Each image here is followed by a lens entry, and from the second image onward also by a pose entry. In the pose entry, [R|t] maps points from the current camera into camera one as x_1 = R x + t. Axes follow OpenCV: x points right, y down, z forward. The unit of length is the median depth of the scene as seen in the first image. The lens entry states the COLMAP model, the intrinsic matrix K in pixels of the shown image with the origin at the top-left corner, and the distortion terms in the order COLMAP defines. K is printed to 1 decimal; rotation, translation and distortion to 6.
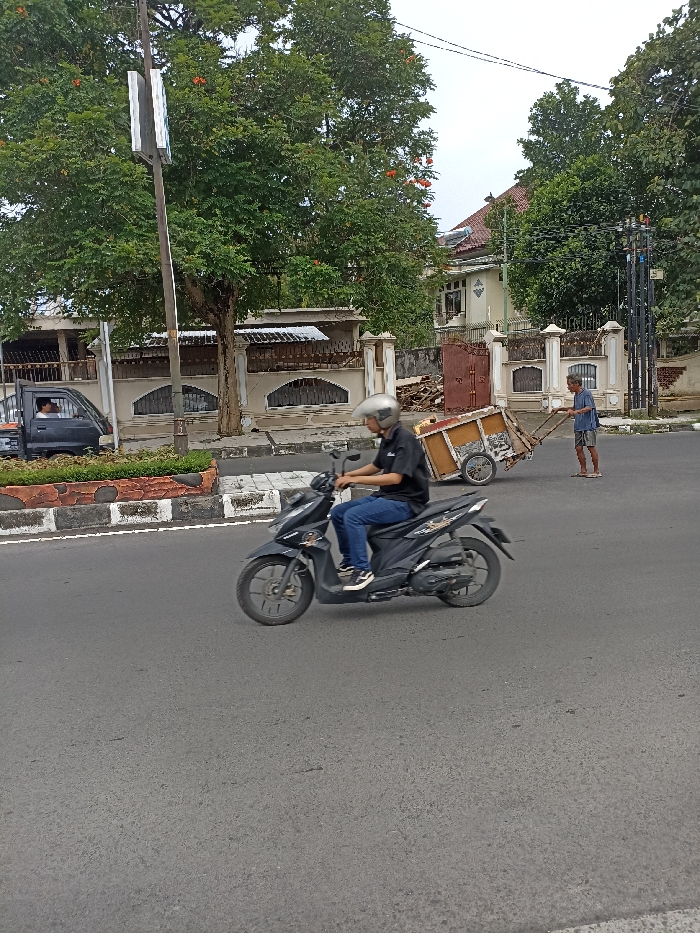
lens RADIAL K [[718.7, 0, 351.7], [0, 718.7, 465.1], [0, 0, 1]] dist [0.055915, 0.012329]
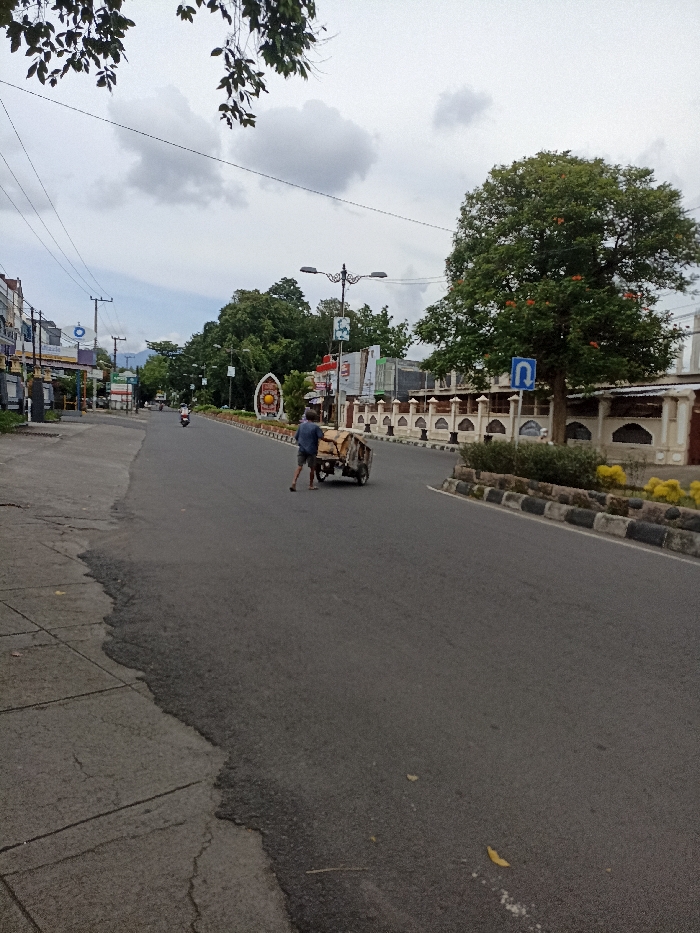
lens RADIAL K [[718.7, 0, 350.2], [0, 718.7, 468.6], [0, 0, 1]] dist [0.055915, 0.012329]
pose [[0.072428, 0.128150, -0.989107, 1.232250], [-0.158970, 0.980516, 0.115397, -0.108462], [0.984623, 0.148880, 0.091388, 0.364707]]
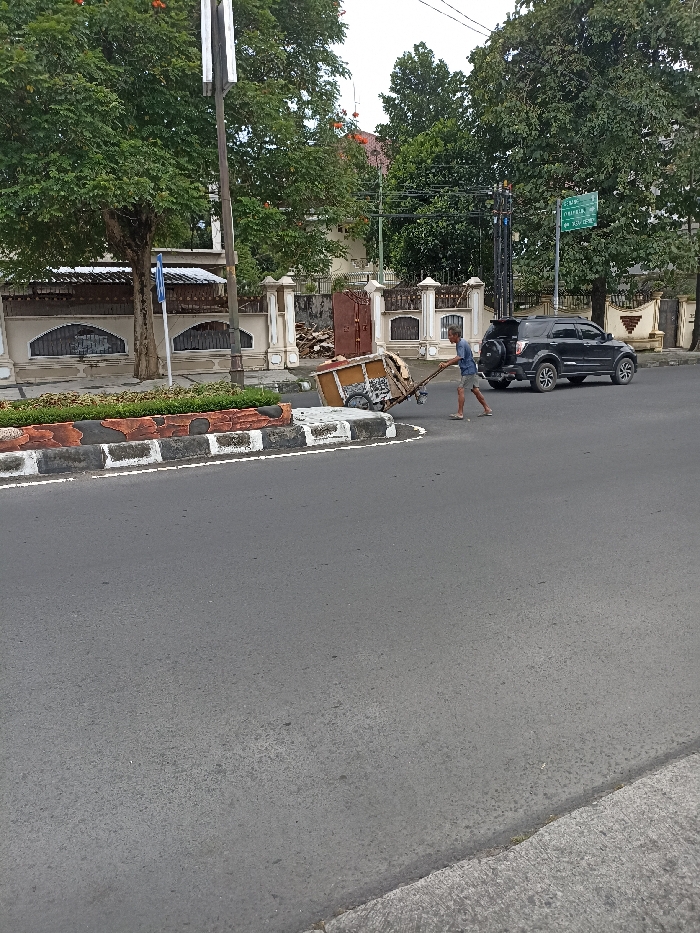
lens RADIAL K [[718.7, 0, 355.0], [0, 718.7, 469.6], [0, 0, 1]] dist [0.055915, 0.012329]
pose [[0.952583, -0.038748, 0.301801, -0.180827], [0.016854, 0.997055, 0.074813, 0.011814], [-0.303811, -0.066179, 0.950431, -0.021519]]
